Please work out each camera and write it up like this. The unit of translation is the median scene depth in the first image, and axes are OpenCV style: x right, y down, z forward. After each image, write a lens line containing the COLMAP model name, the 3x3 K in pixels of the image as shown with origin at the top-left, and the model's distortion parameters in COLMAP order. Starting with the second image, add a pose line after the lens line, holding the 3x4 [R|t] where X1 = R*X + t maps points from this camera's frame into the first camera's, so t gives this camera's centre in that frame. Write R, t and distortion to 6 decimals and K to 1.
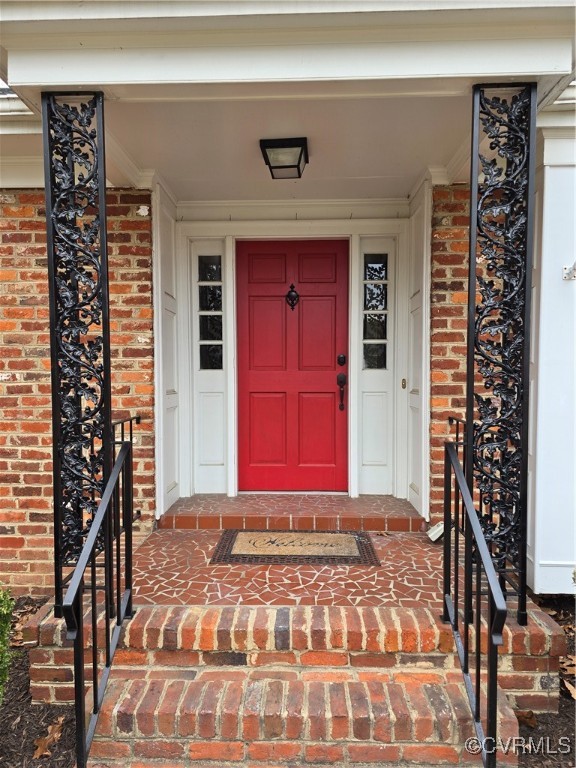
lens RADIAL K [[501.5, 0, 284.3], [0, 501.5, 391.0], [0, 0, 1]] dist [0.040384, -0.010077]
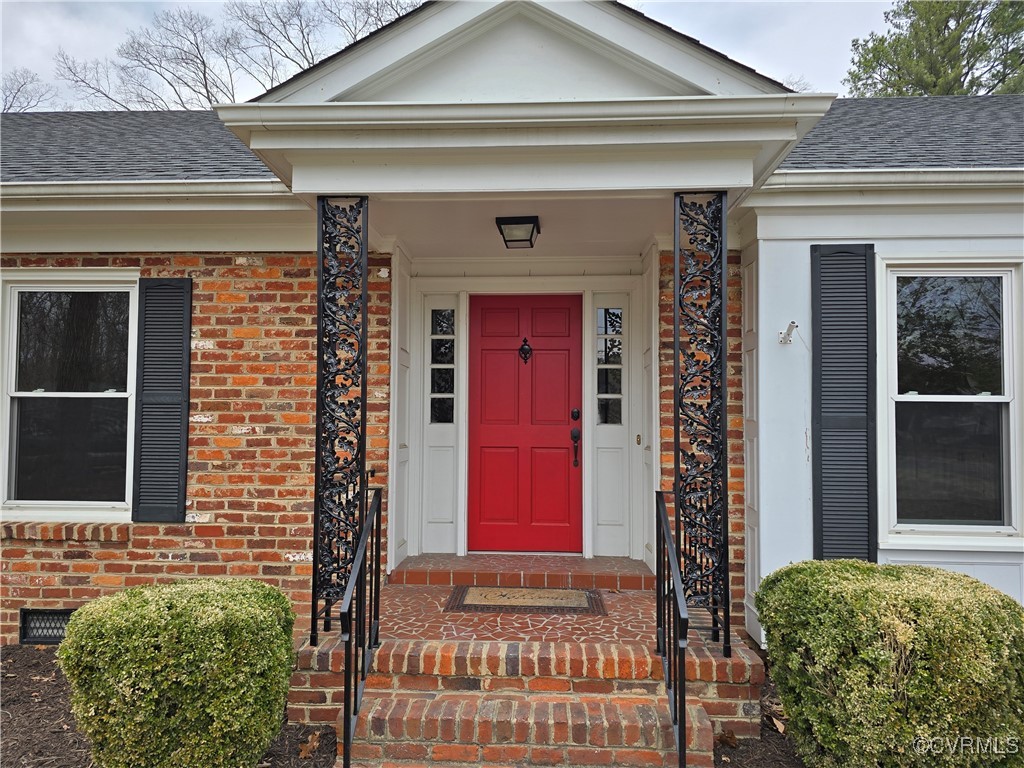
lens RADIAL K [[668.7, 0, 509.1], [0, 668.7, 388.4], [0, 0, 1]] dist [0.040384, -0.010077]
pose [[0.999873, 0.007228, -0.014201, 0.004193], [-0.008466, 0.995982, -0.089147, 0.005948], [0.013499, 0.089256, 0.995917, -0.425063]]
